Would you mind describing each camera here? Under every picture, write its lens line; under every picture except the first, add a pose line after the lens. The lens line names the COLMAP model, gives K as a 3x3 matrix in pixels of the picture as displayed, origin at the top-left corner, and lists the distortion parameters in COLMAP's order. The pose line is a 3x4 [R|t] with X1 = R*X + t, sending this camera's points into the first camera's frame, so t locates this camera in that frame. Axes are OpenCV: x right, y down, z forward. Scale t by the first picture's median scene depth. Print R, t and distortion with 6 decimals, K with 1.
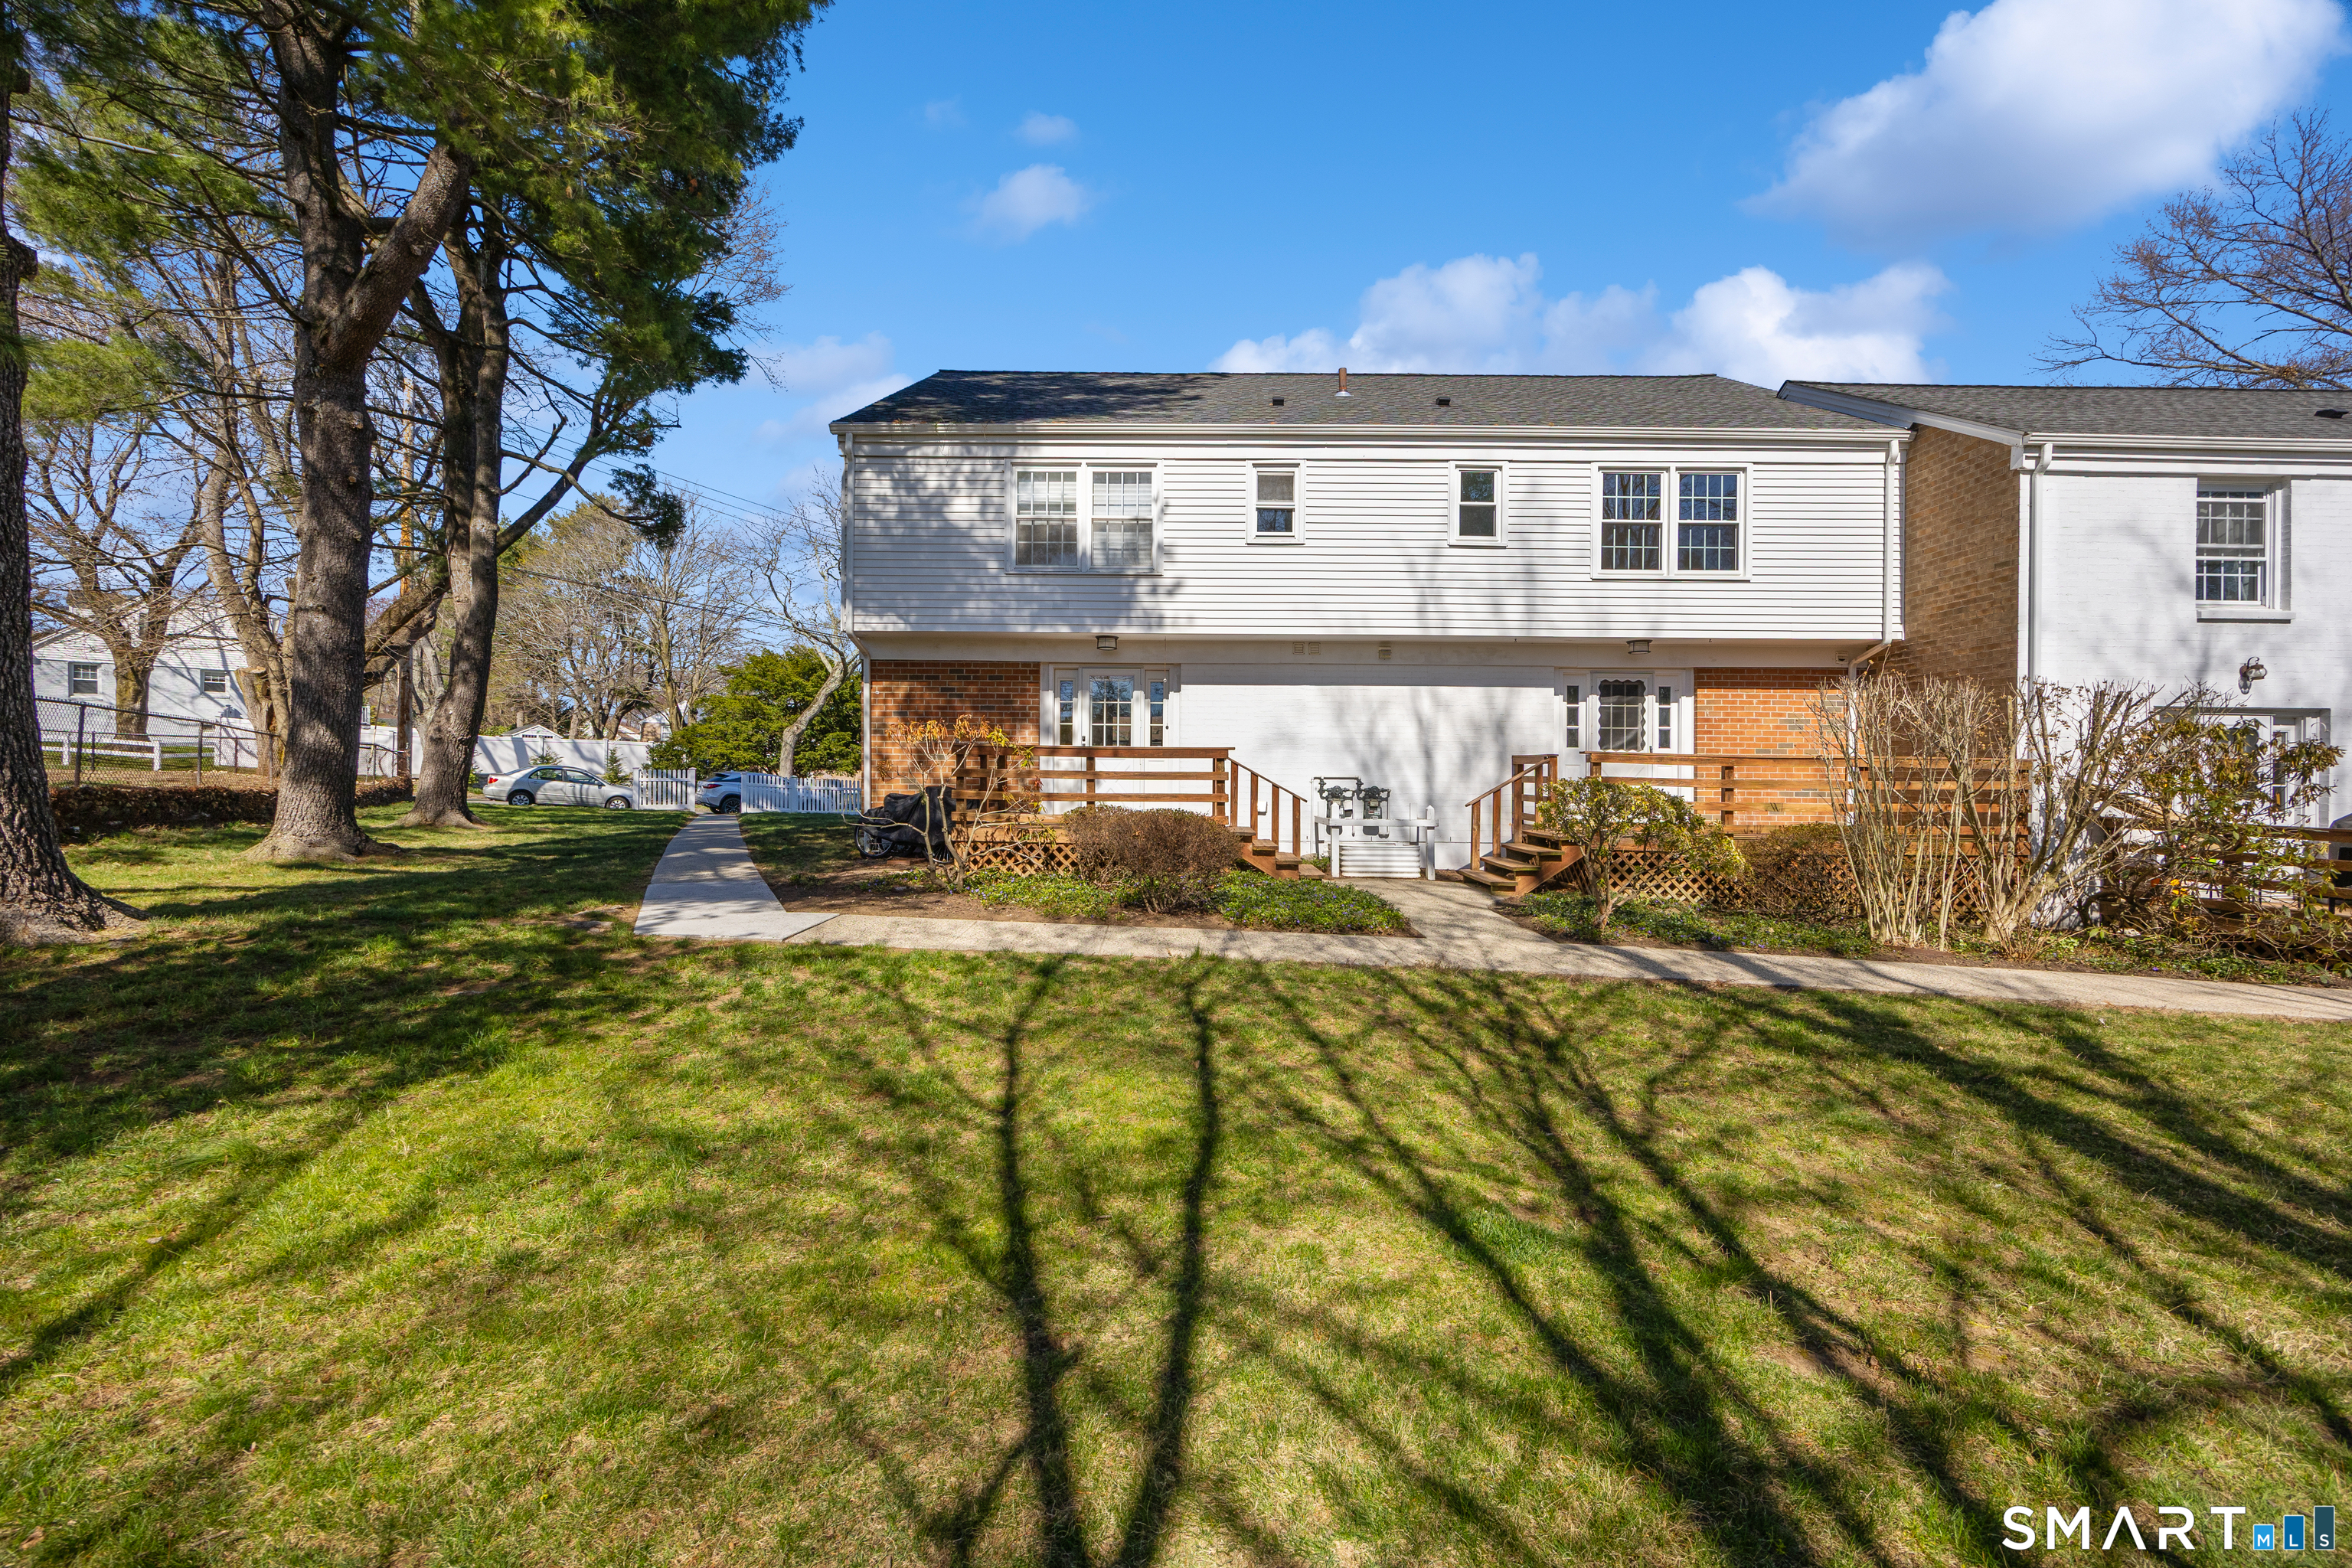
lens RADIAL K [[917.9, 0, 1175.5], [0, 917.9, 786.7], [0, 0, 1]] dist [-0.012844, 0.000799]
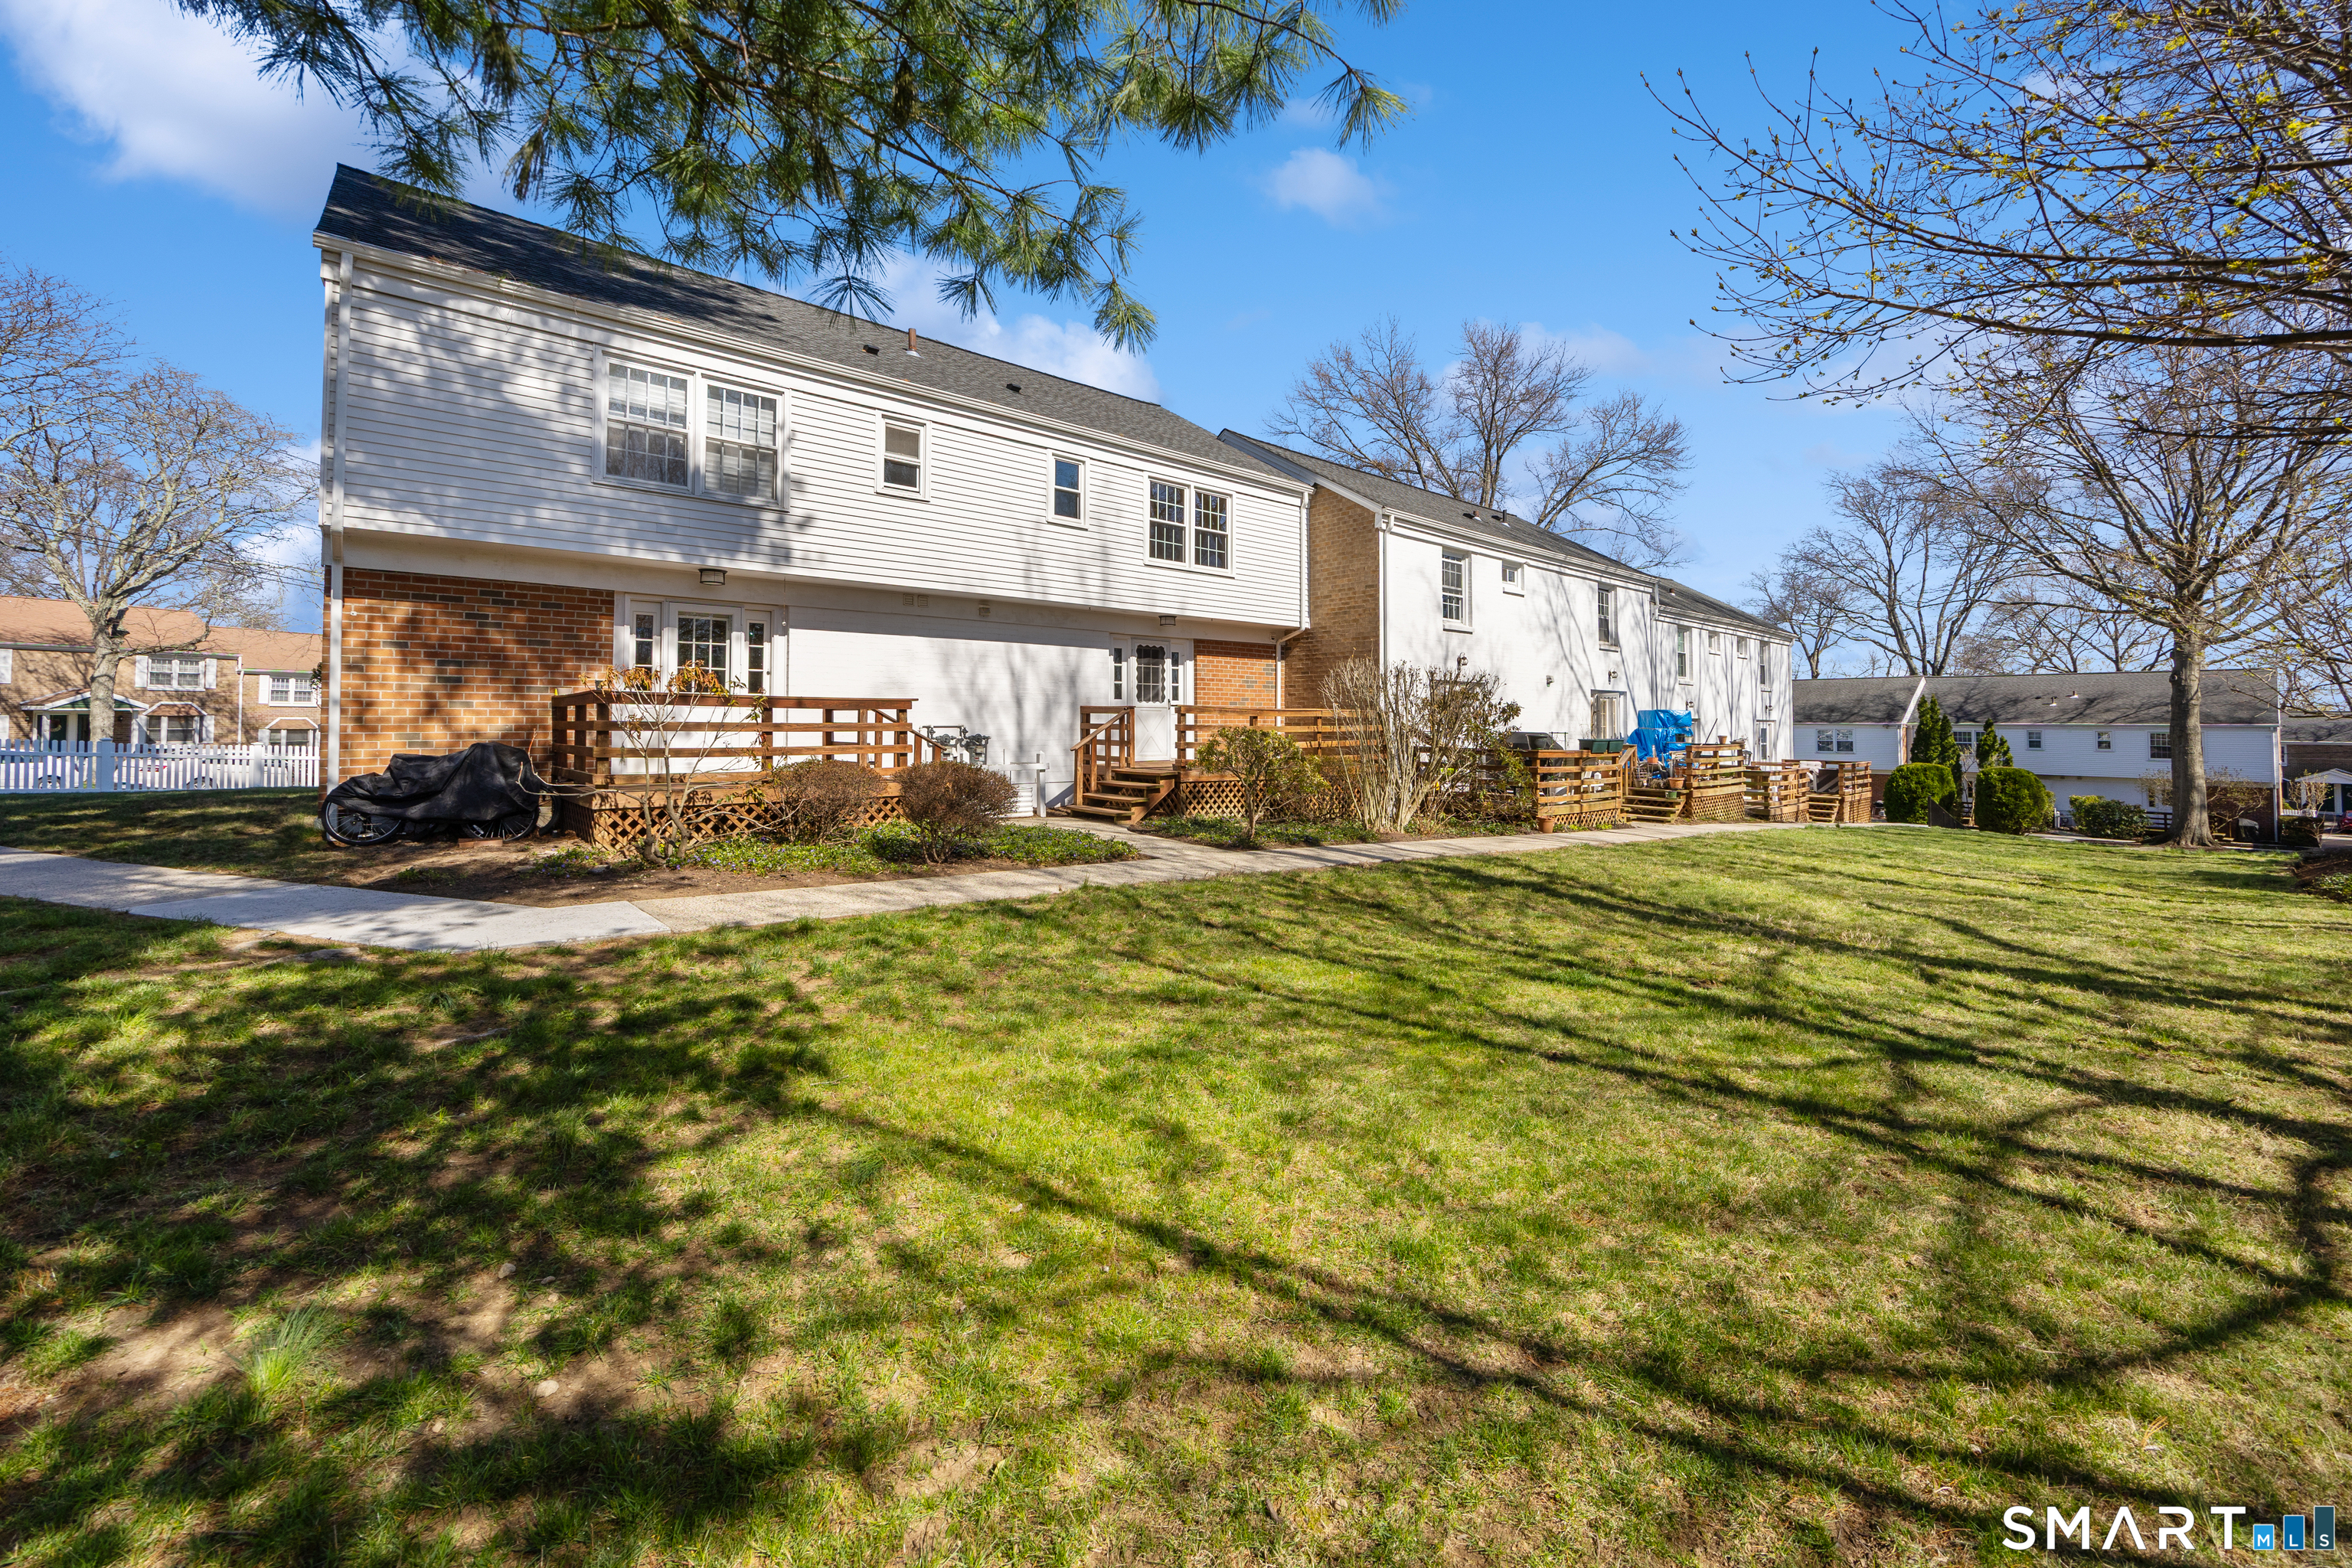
lens RADIAL K [[917.9, 0, 1242.9], [0, 917.9, 695.7], [0, 0, 1]] dist [-0.012844, 0.000799]
pose [[0.722102, 0.013131, 0.691662, -0.313542], [0.012844, 0.999393, -0.032383, -0.006610], [-0.691667, 0.032268, 0.721495, 0.013025]]
